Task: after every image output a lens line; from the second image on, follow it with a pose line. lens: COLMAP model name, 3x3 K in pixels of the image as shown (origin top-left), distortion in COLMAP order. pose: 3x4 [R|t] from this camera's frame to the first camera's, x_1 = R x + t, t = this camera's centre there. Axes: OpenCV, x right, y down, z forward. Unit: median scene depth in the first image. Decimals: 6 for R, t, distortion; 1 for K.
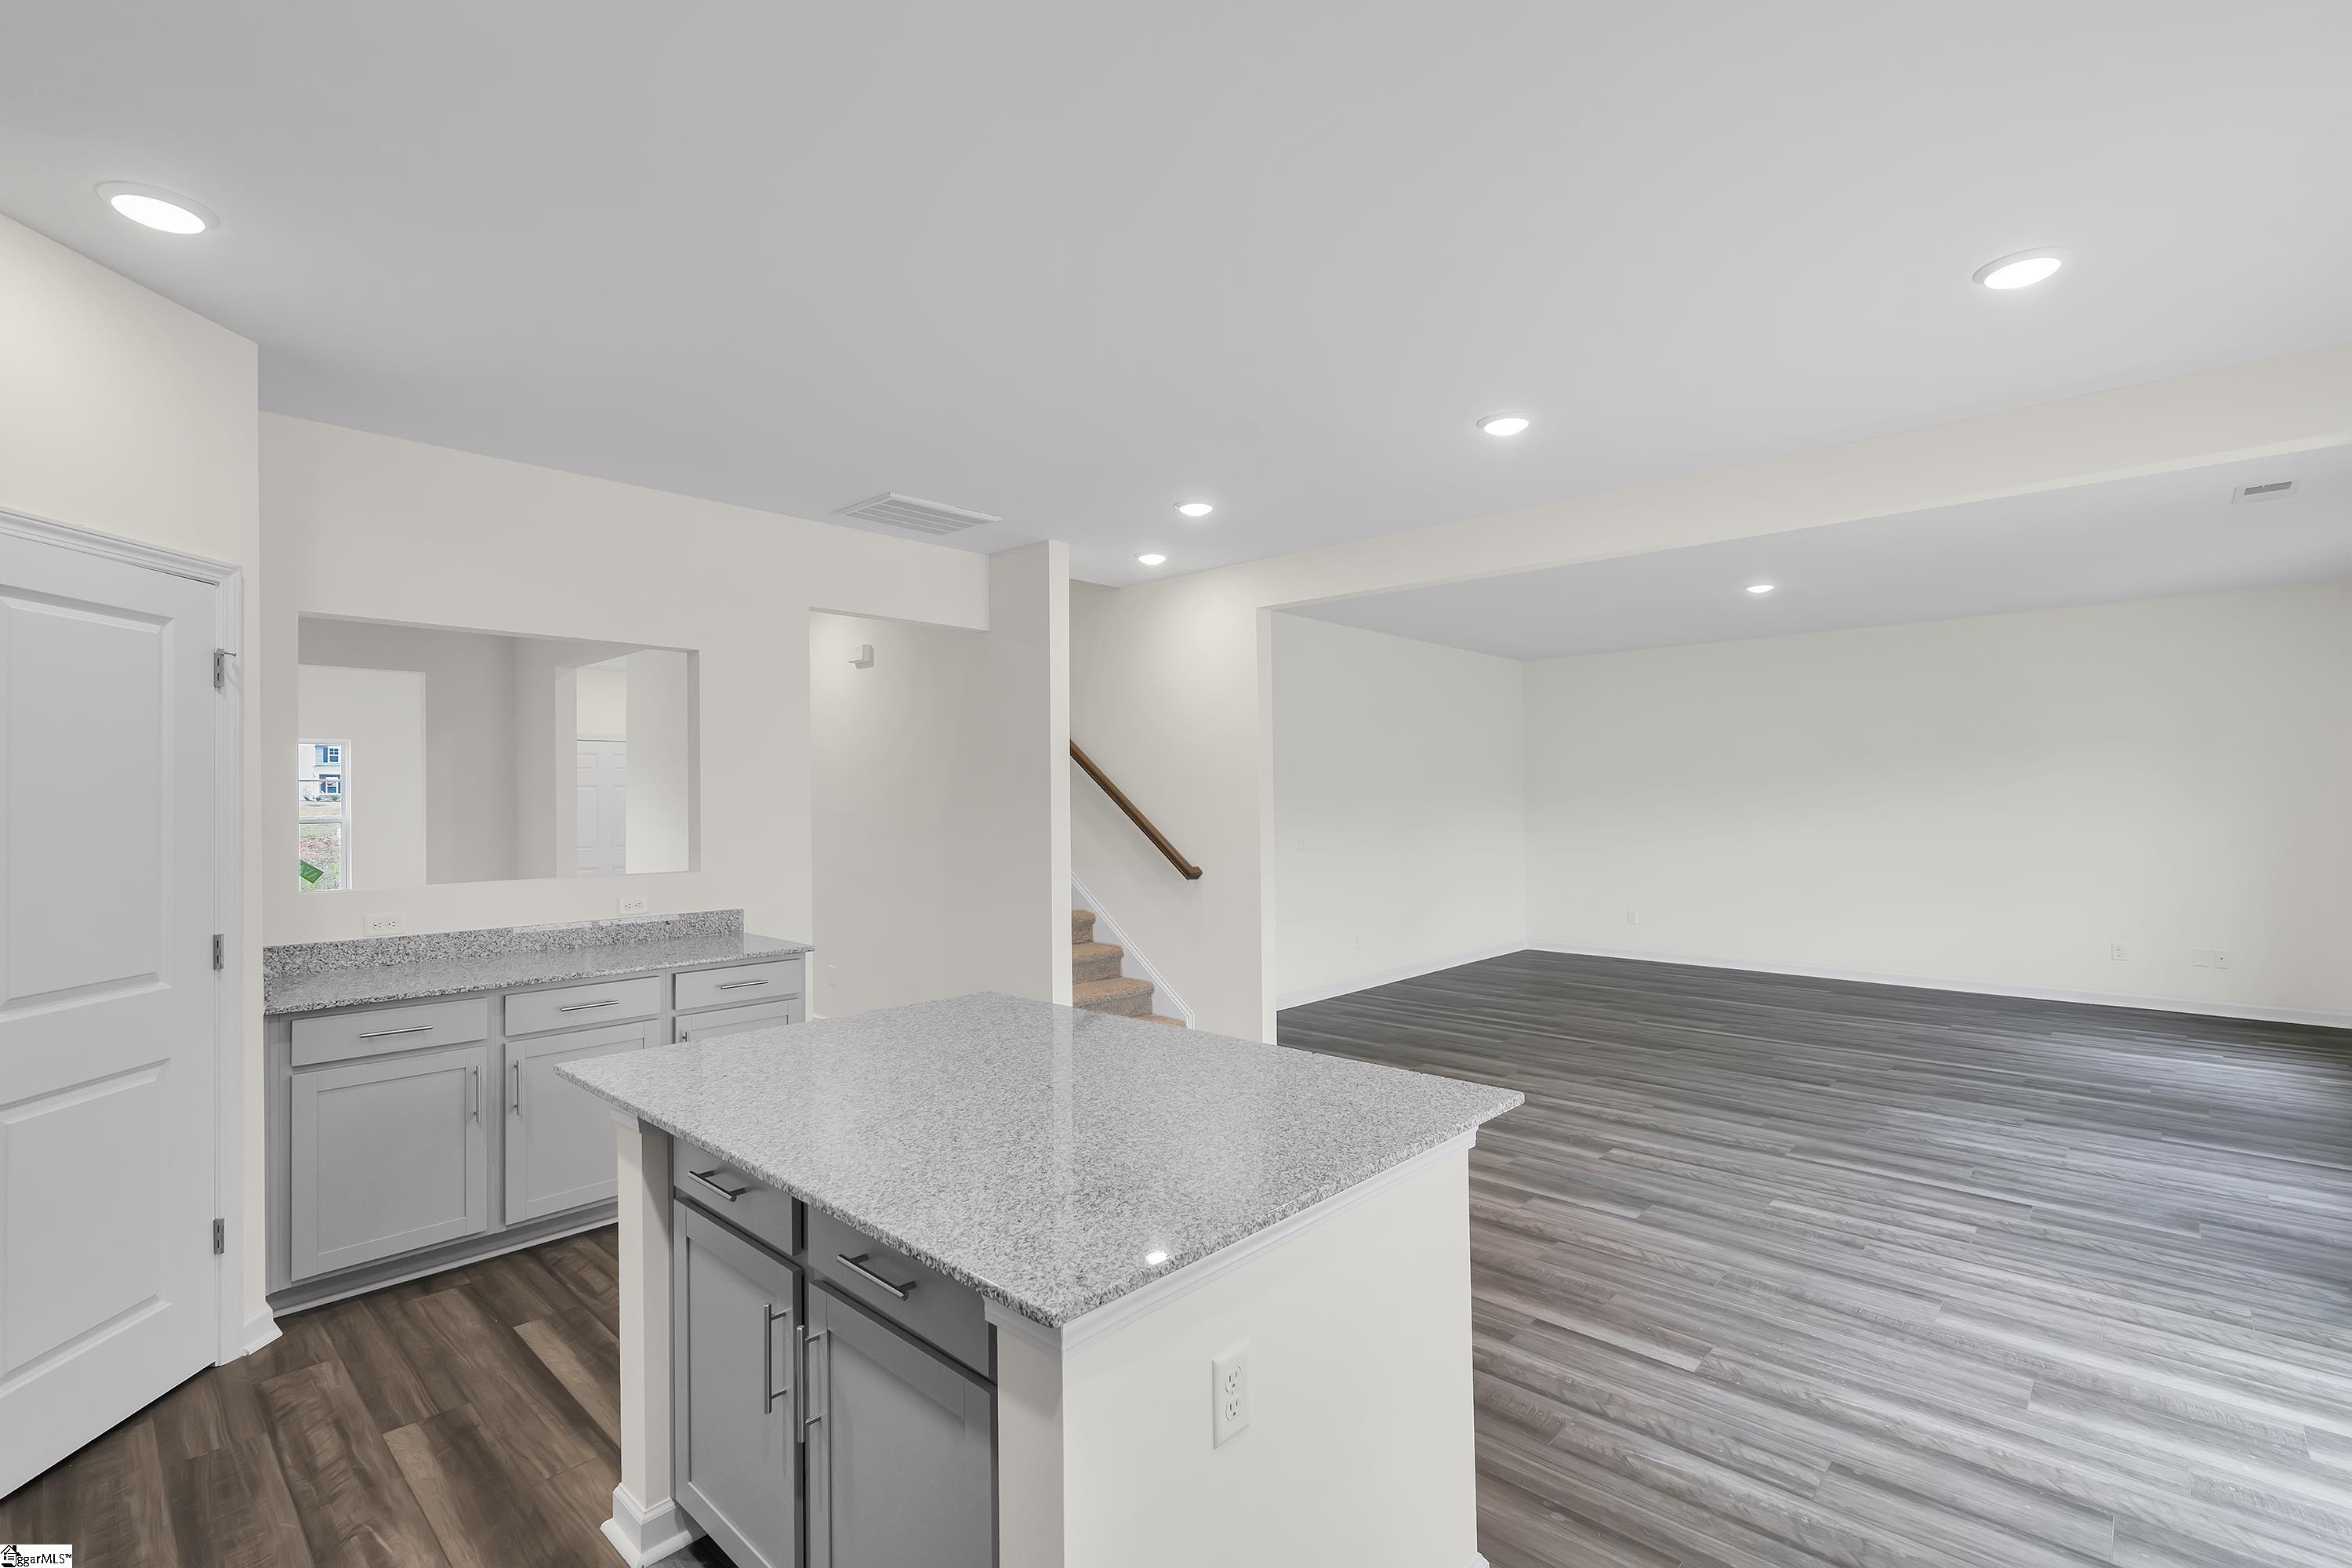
lens RADIAL K [[1058.0, 0, 1178.0], [0, 1058.0, 787.2], [0, 0, 1]] dist [0.000409, 0.000402]
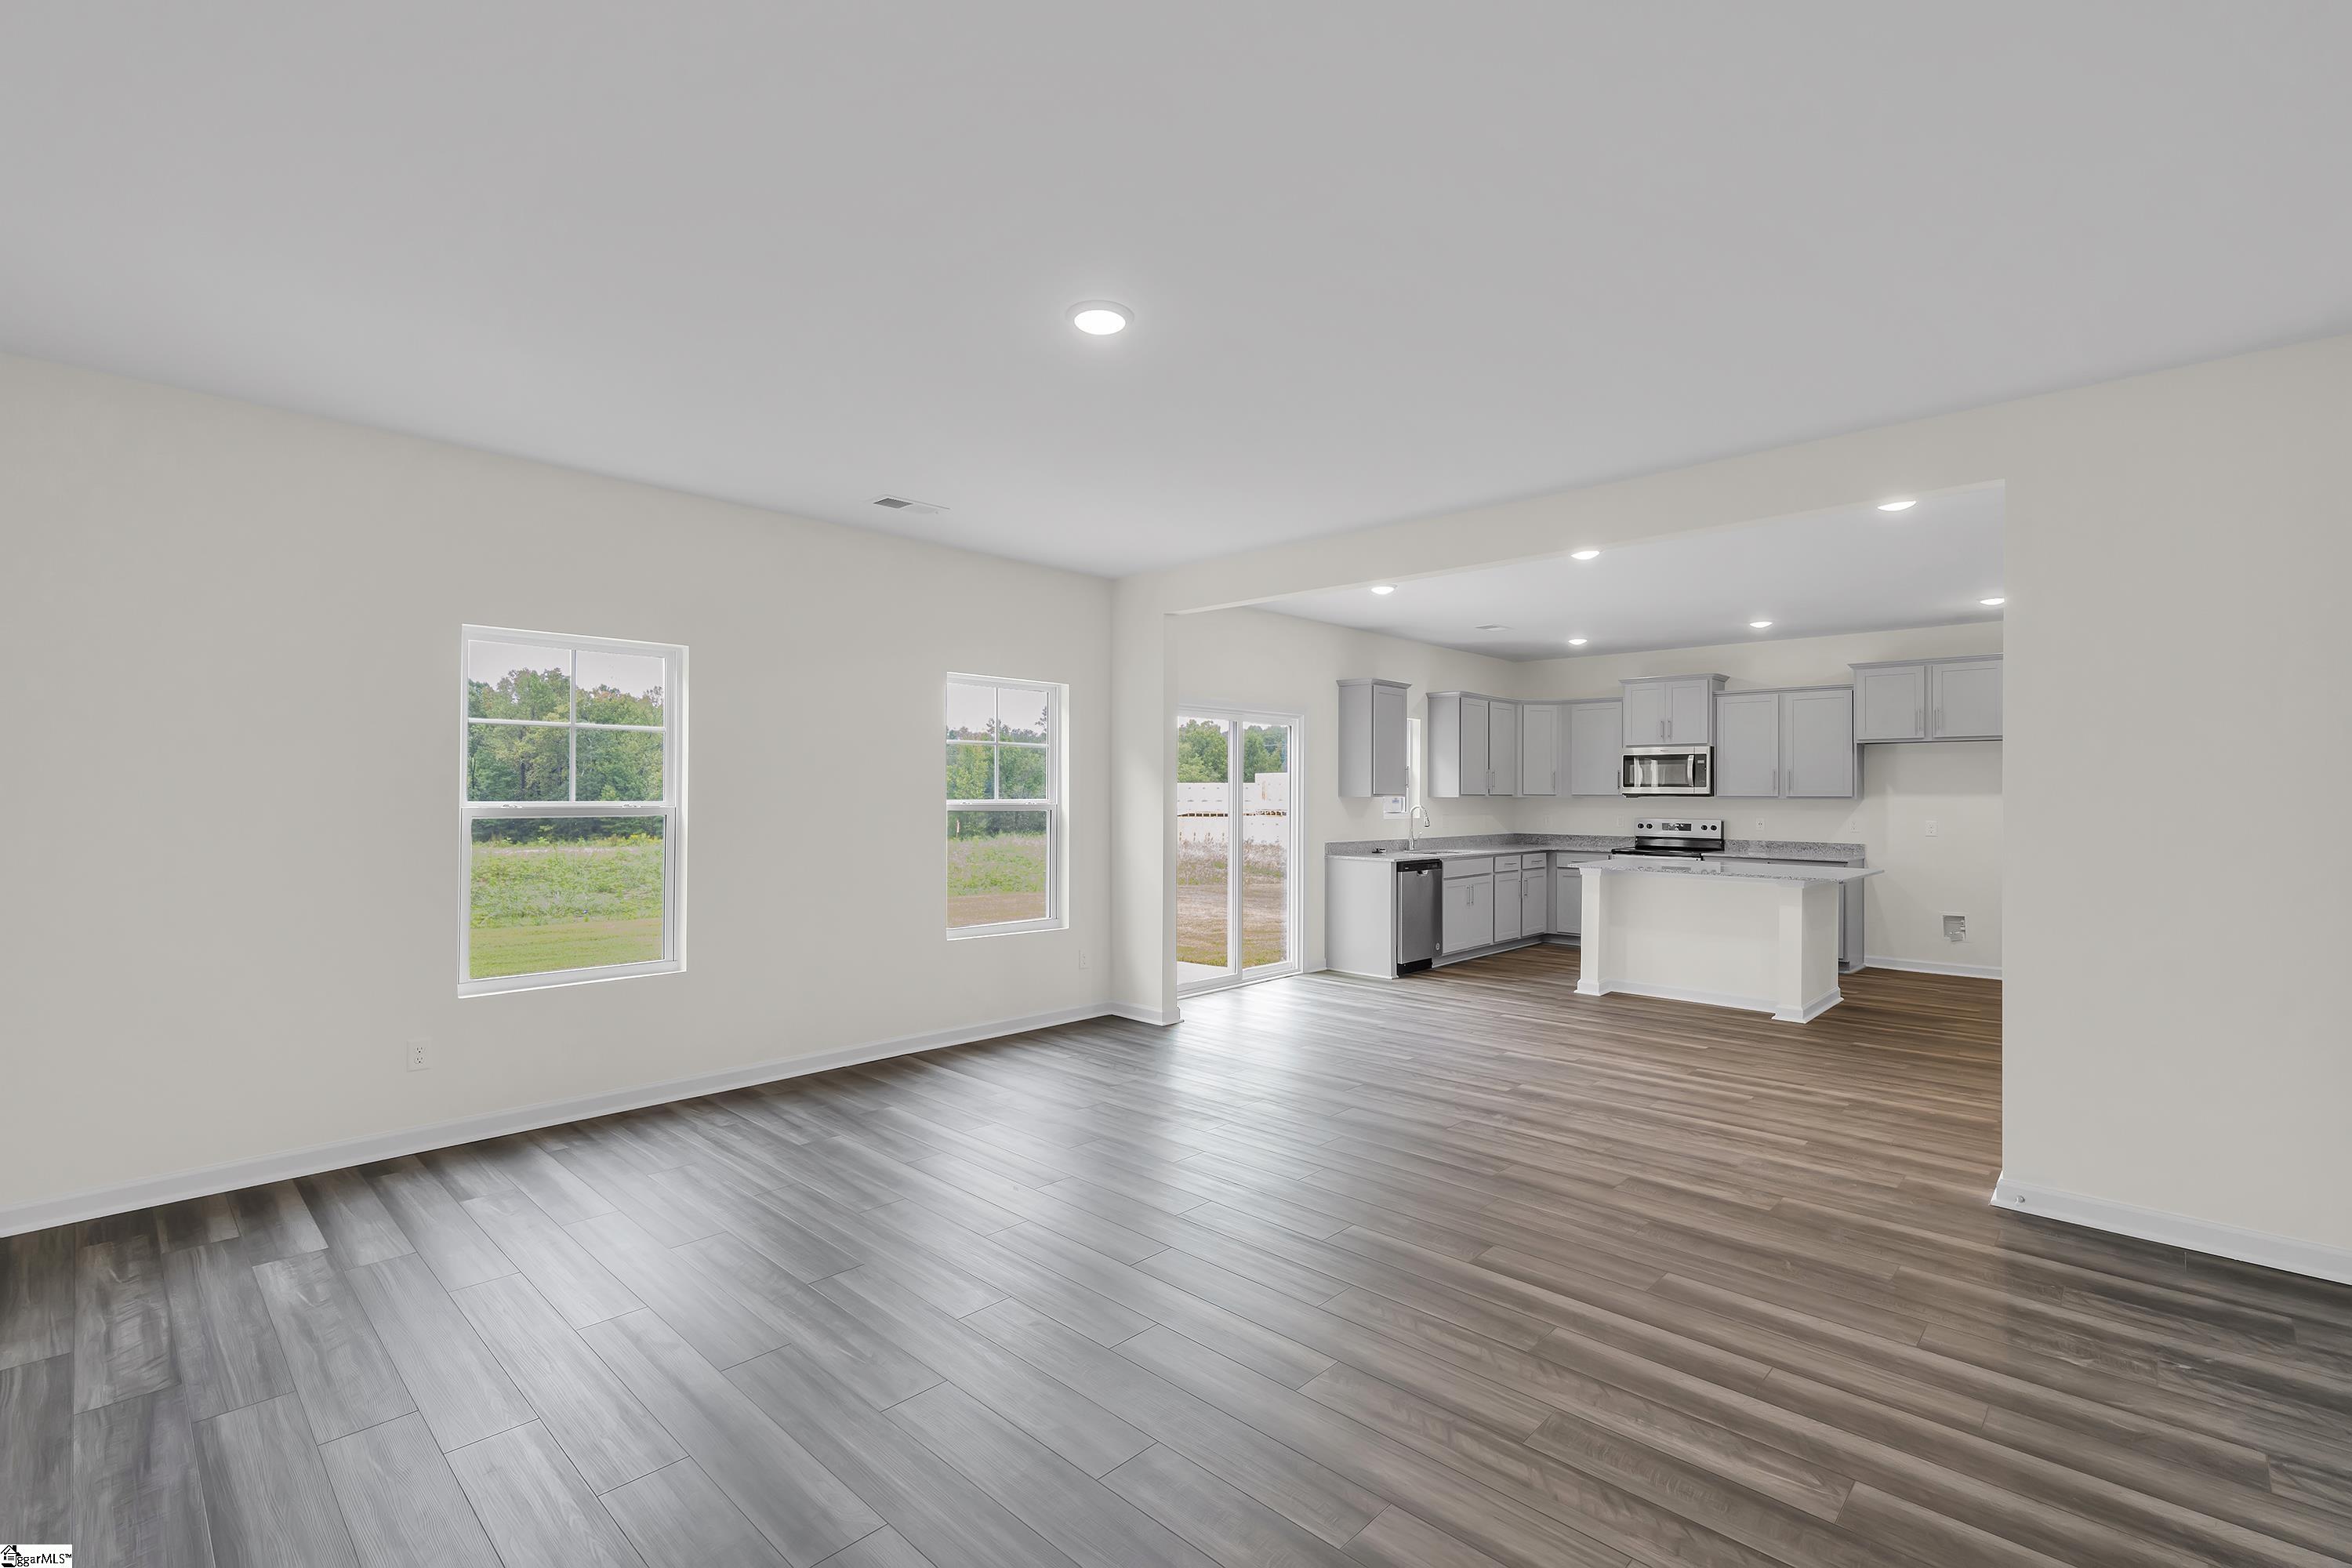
lens RADIAL K [[1058.0, 0, 1176.7], [0, 1058.0, 784.1], [0, 0, 1]] dist [0.000409, 0.000402]
pose [[-0.999958, 0.003210, 0.008552, 1.160210], [0.003075, 0.999870, -0.015812, 0.043256], [-0.008602, -0.015785, -0.999838, 3.292861]]
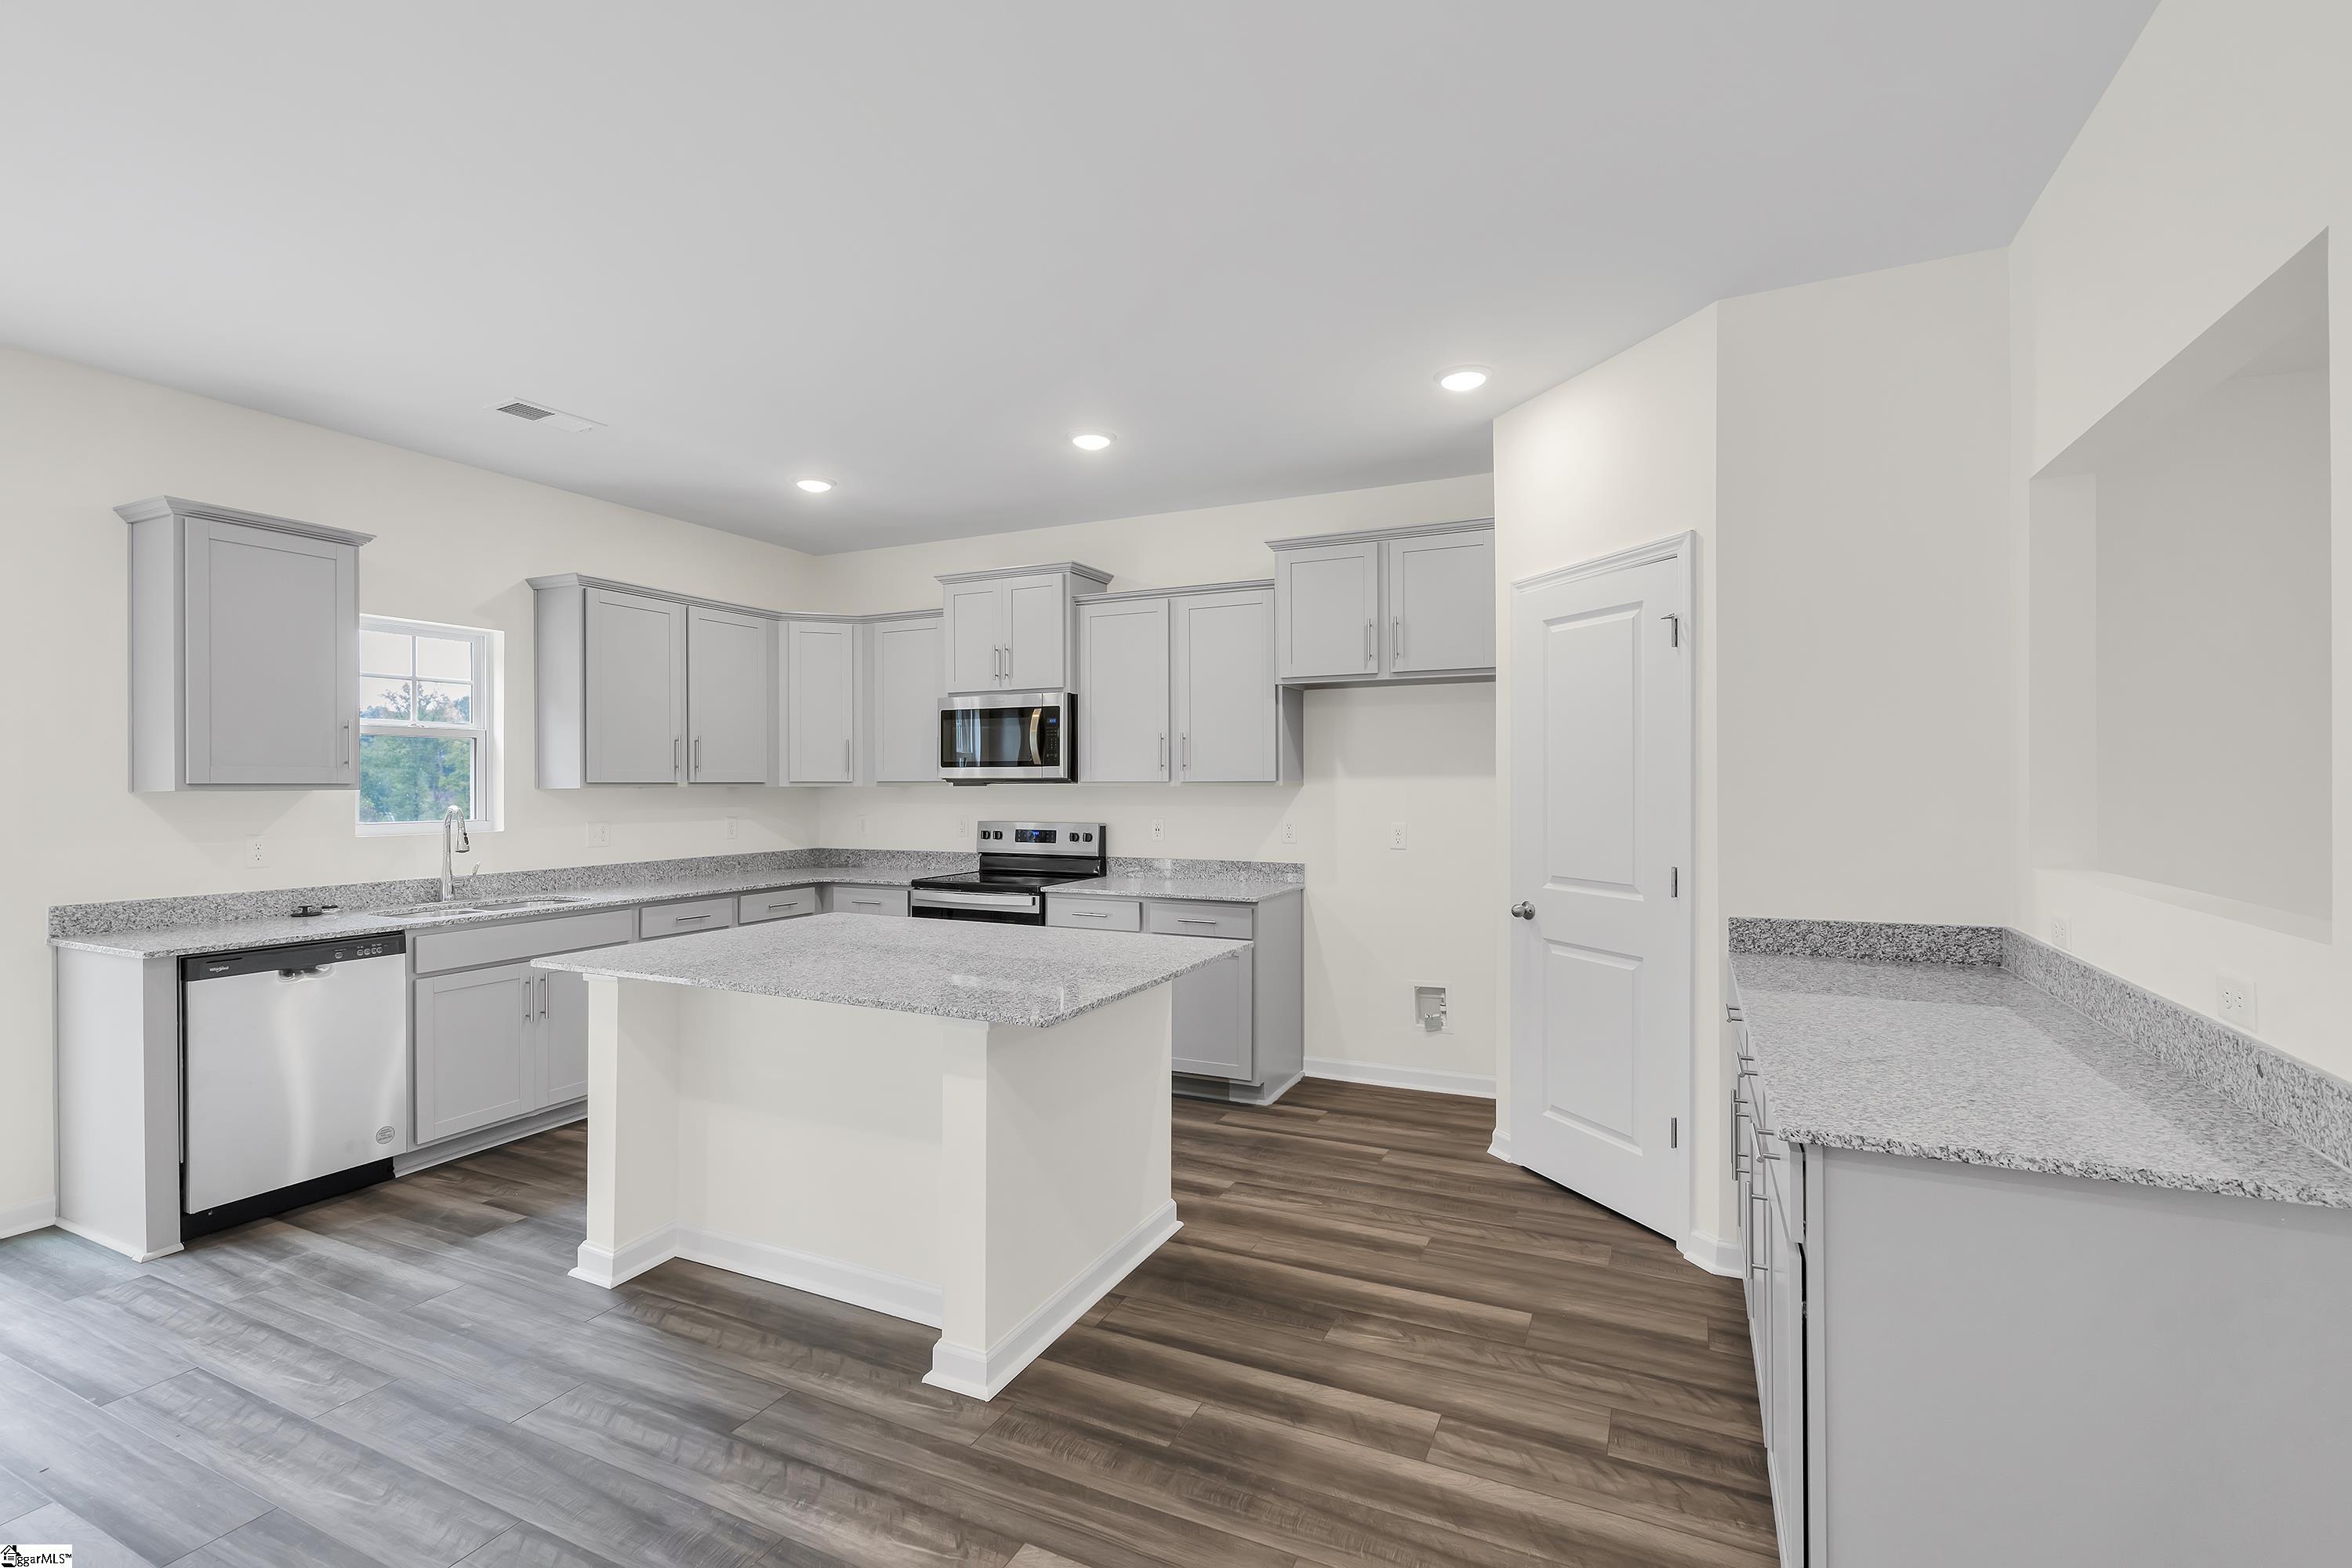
lens RADIAL K [[1058.0, 0, 1173.9], [0, 1058.0, 790.8], [0, 0, 1]] dist [0.000409, 0.000402]
pose [[-0.953619, 0.013166, -0.300729, -0.055799], [0.012916, 0.999913, 0.002821, 0.045837], [0.300740, -0.001194, -0.953705, 1.845431]]
